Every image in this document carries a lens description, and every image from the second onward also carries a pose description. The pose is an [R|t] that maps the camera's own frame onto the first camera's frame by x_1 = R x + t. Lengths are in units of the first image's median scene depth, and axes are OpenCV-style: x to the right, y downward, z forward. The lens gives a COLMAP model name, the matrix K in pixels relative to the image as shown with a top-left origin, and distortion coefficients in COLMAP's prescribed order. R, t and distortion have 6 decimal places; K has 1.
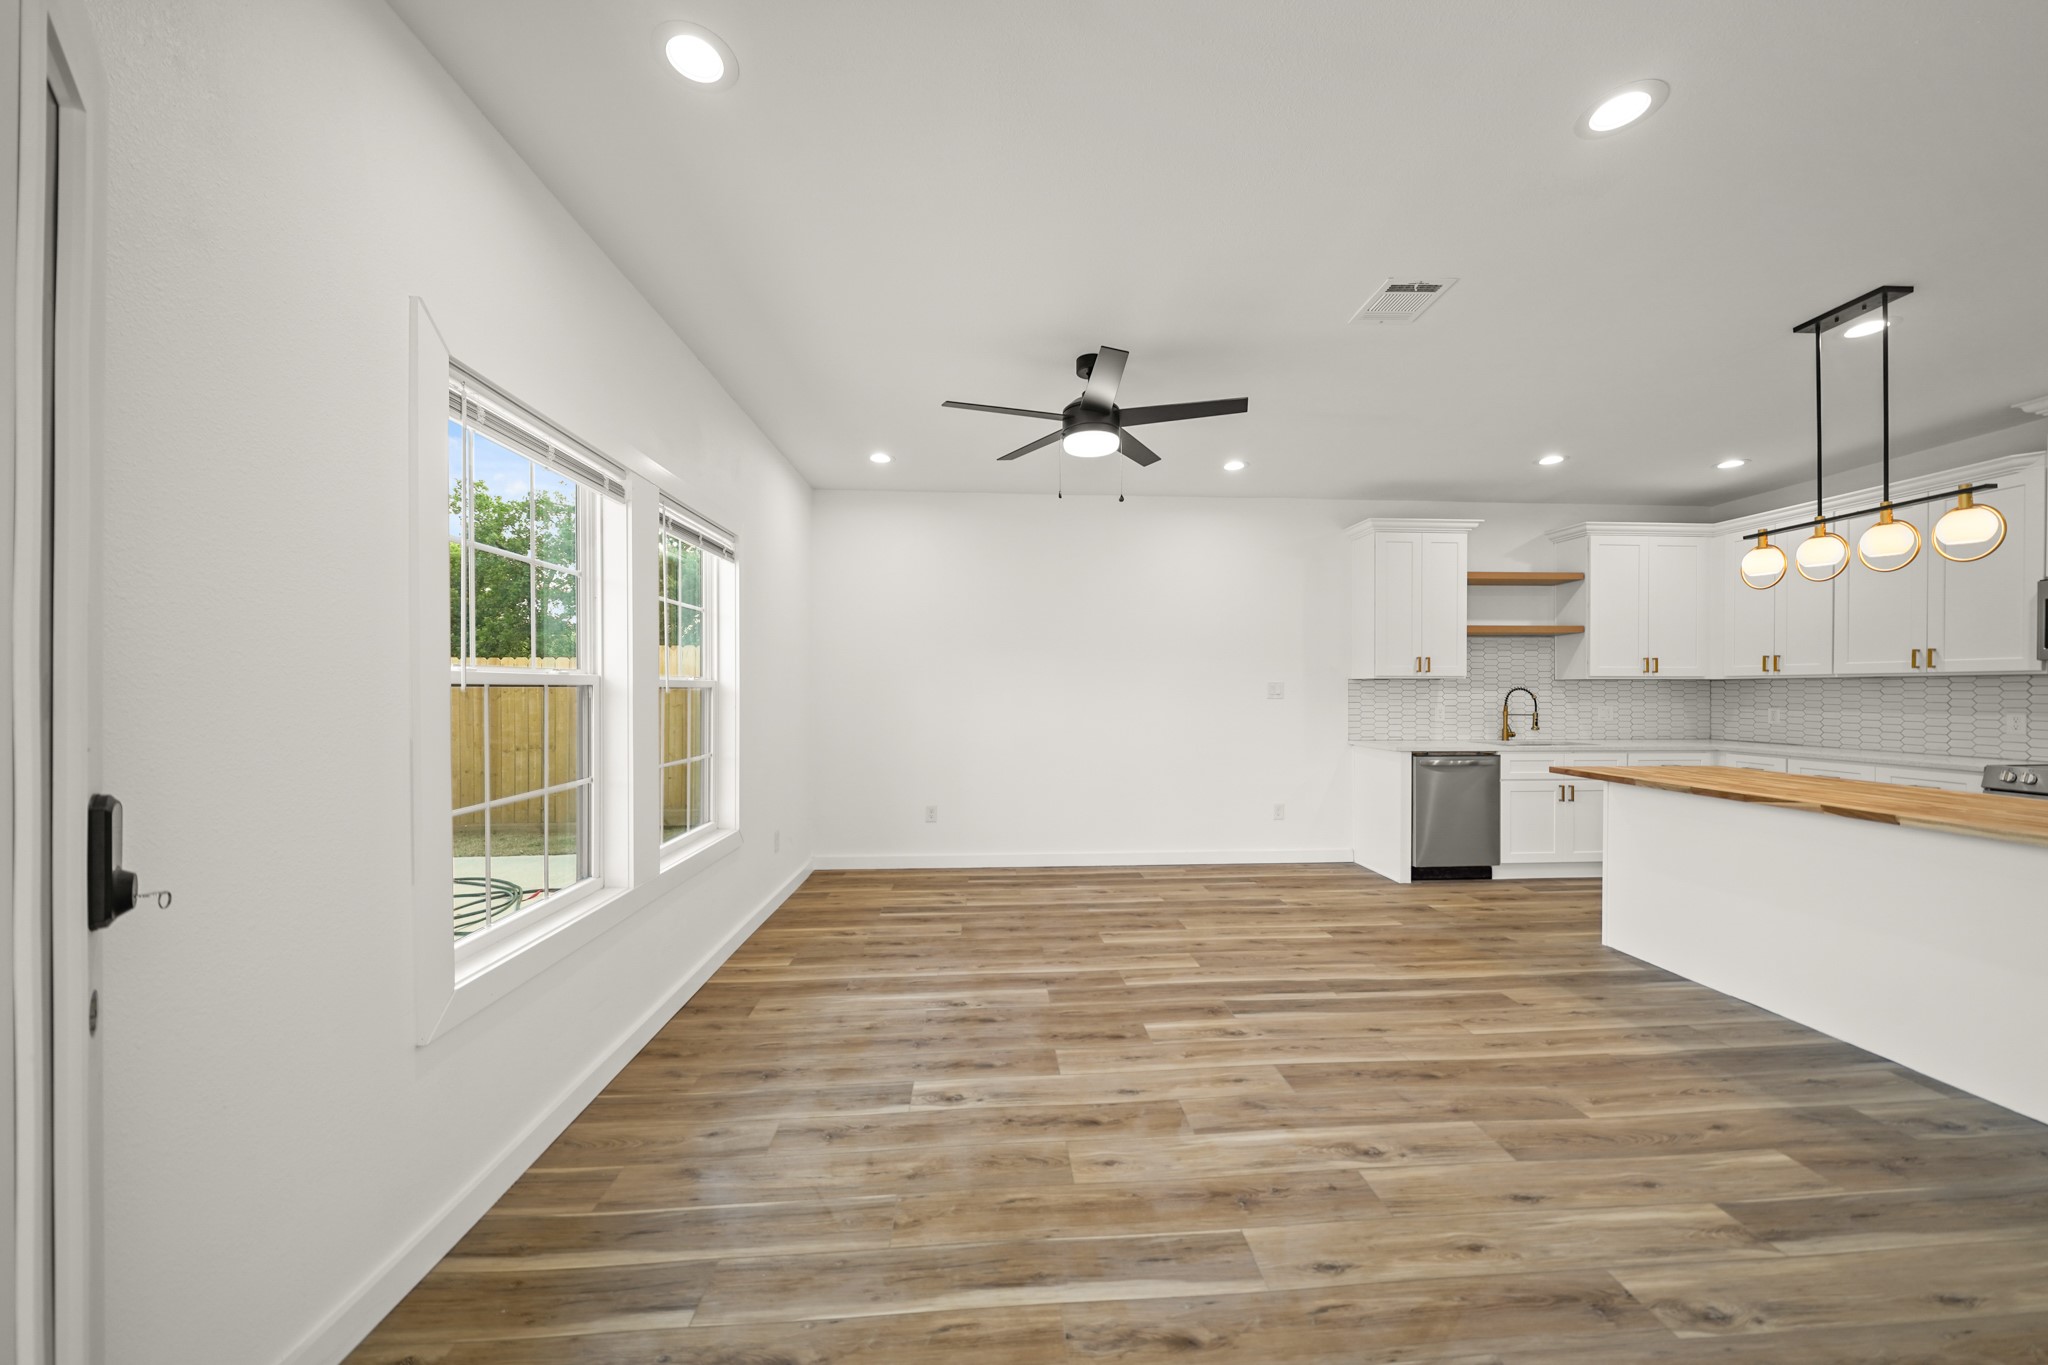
lens RADIAL K [[717.3, 0, 1027.3], [0, 717.3, 690.6], [0, 0, 1]] dist [-0.006090, -0.000139]
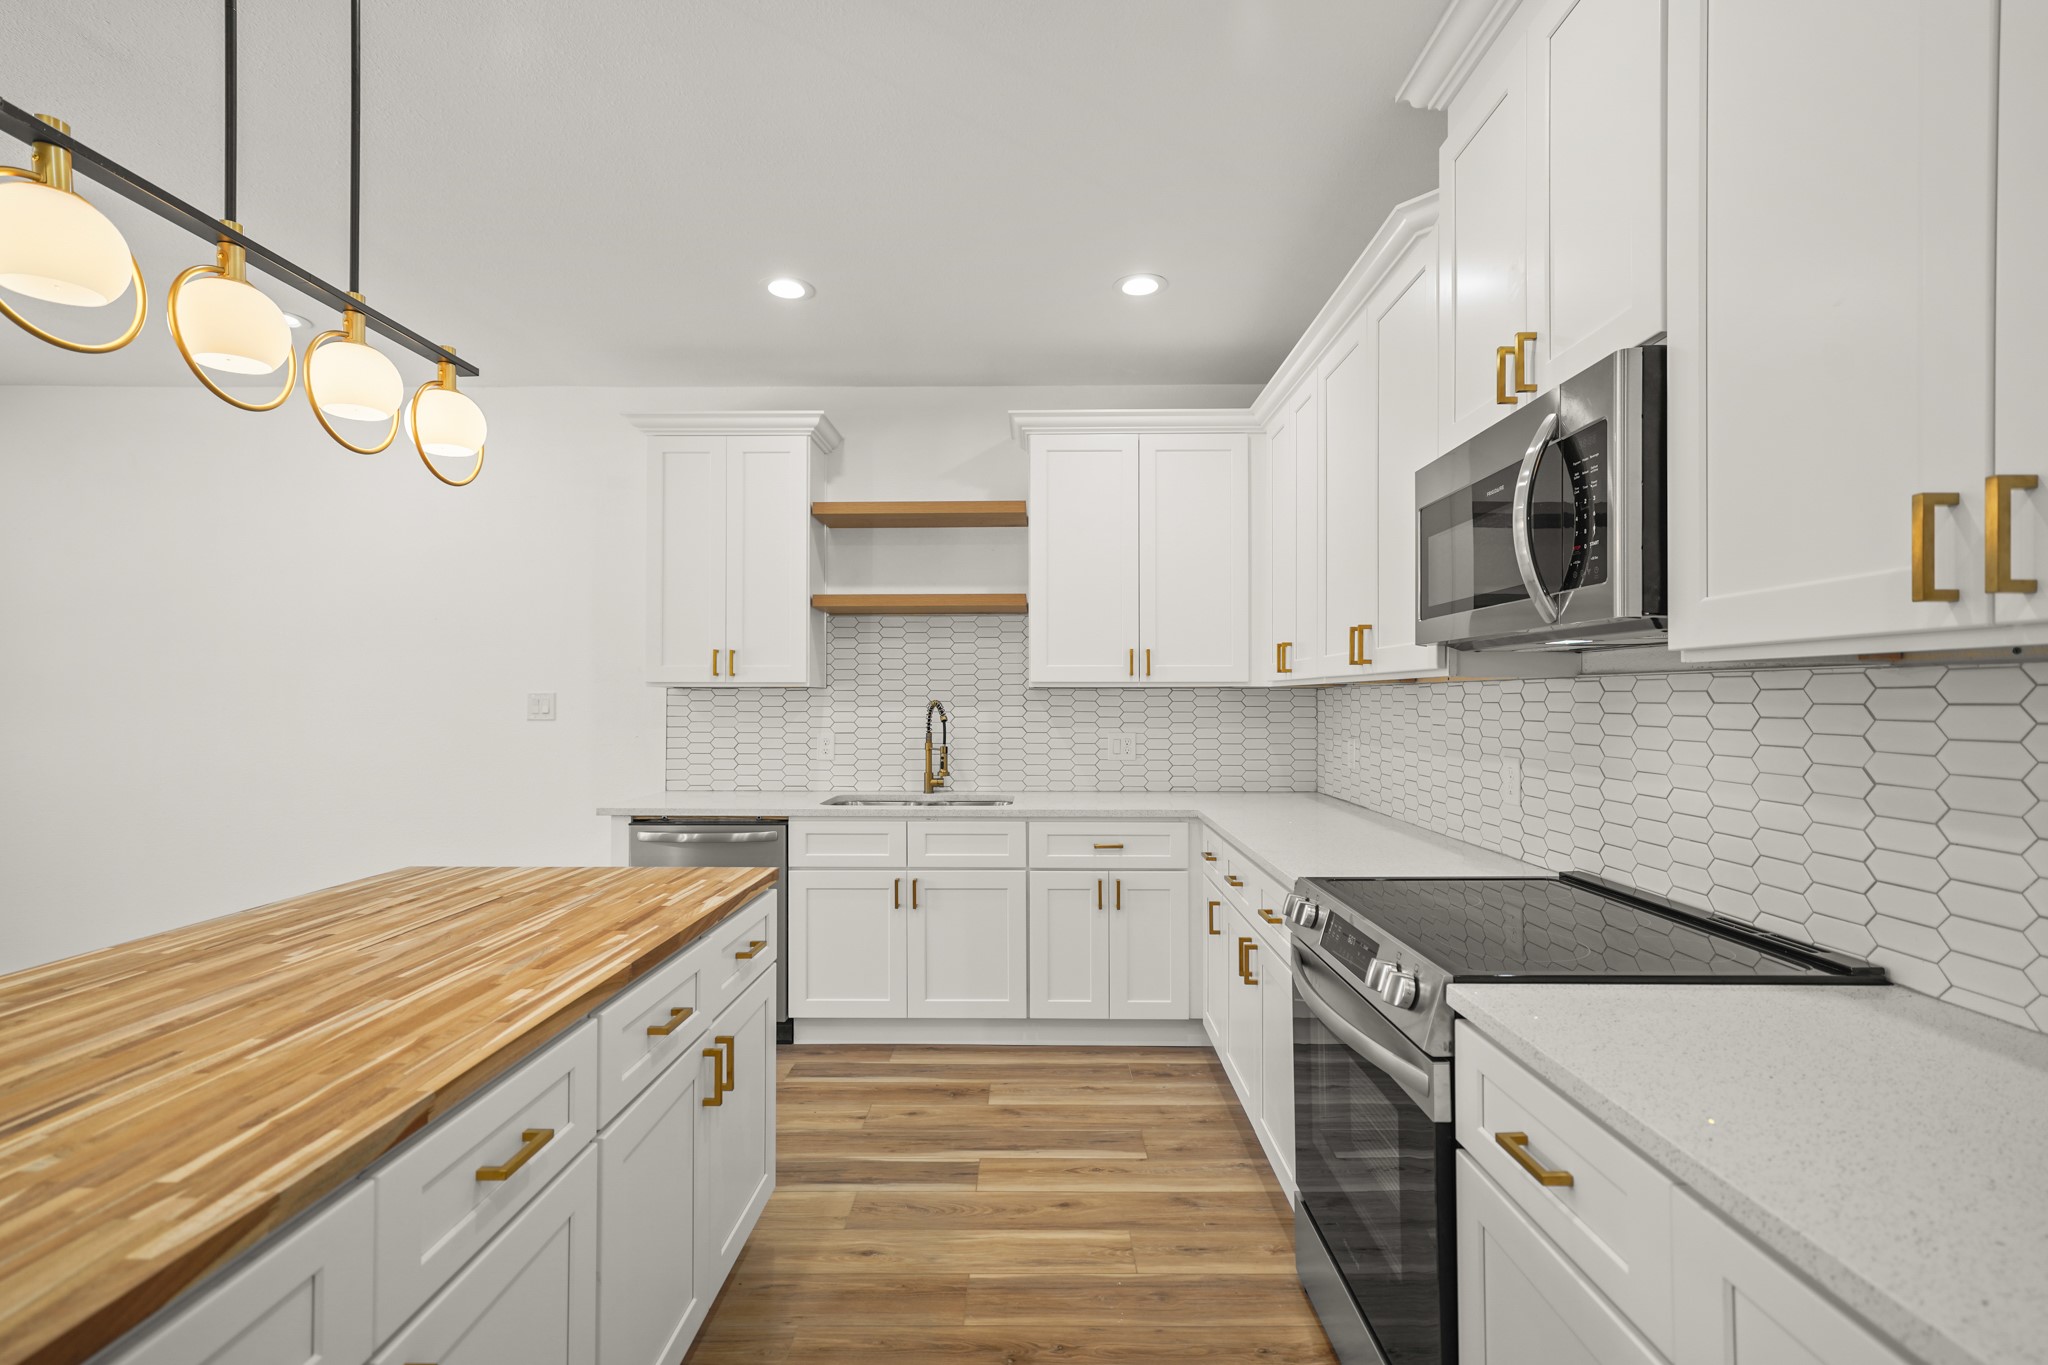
lens RADIAL K [[914.4, 0, 1024.0], [0, 914.4, 682.5], [0, 0, 1]] dist [0.000383, 0.000159]
pose [[0.997542, -0.002276, -0.070032, 1.416771], [0.000958, 0.999822, -0.018853, -0.010443], [0.070062, 0.018739, 0.997367, 0.466725]]
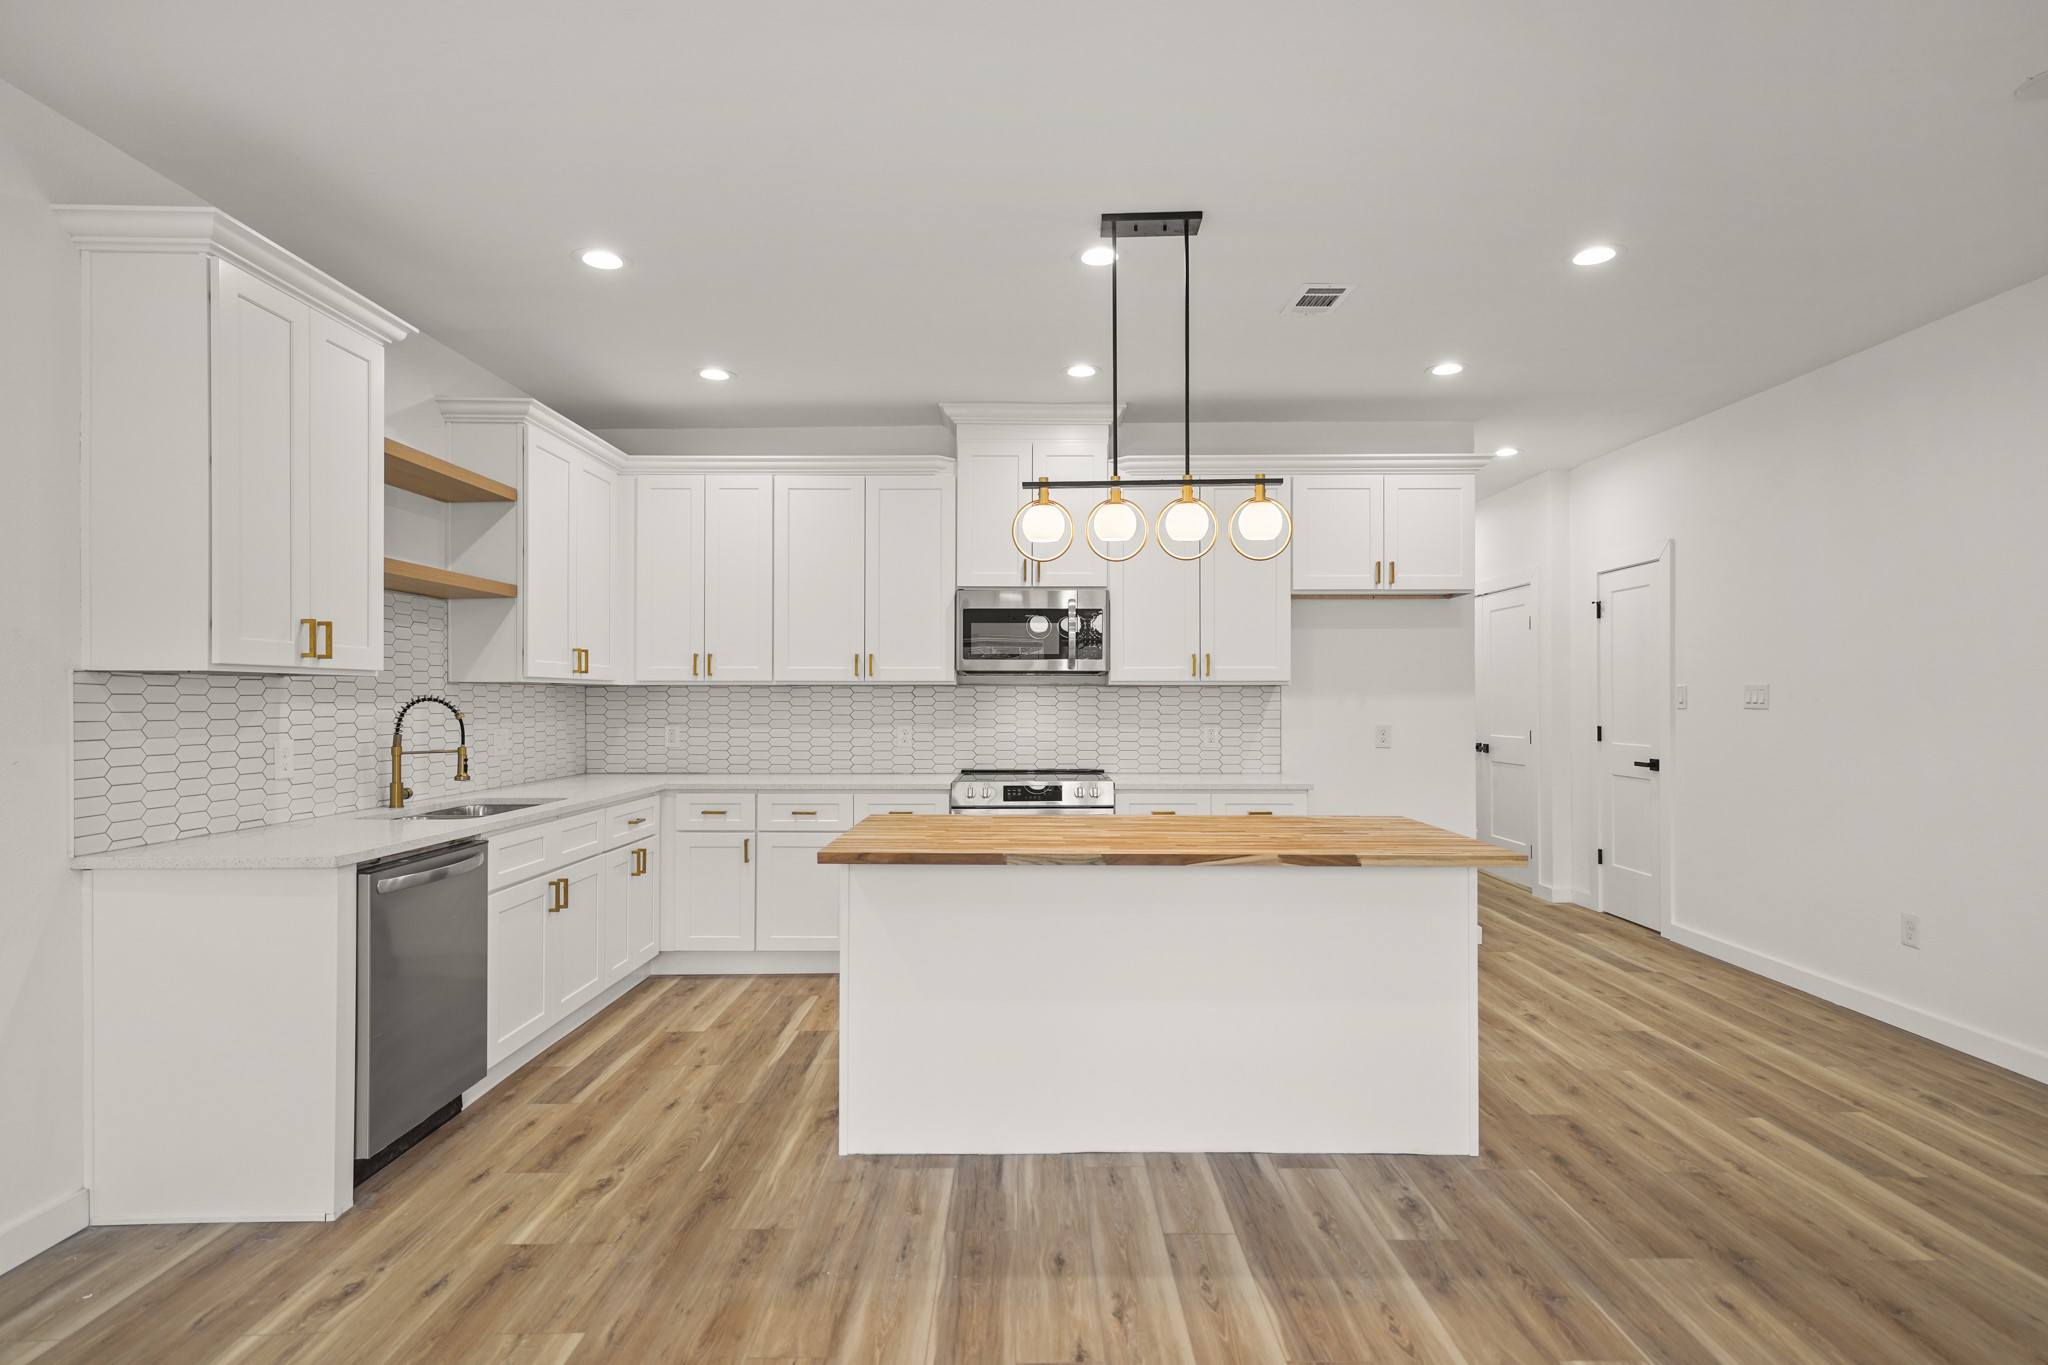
lens RADIAL K [[1047.6, 0, 1027.4], [0, 1047.6, 692.3], [0, 0, 1]] dist [0.018483, 0.000170]
pose [[0.061565, 0.005818, 0.998086, -0.017429], [0.000693, 0.999983, -0.005871, -0.005017], [-0.998103, 0.001053, 0.061560, 0.950535]]
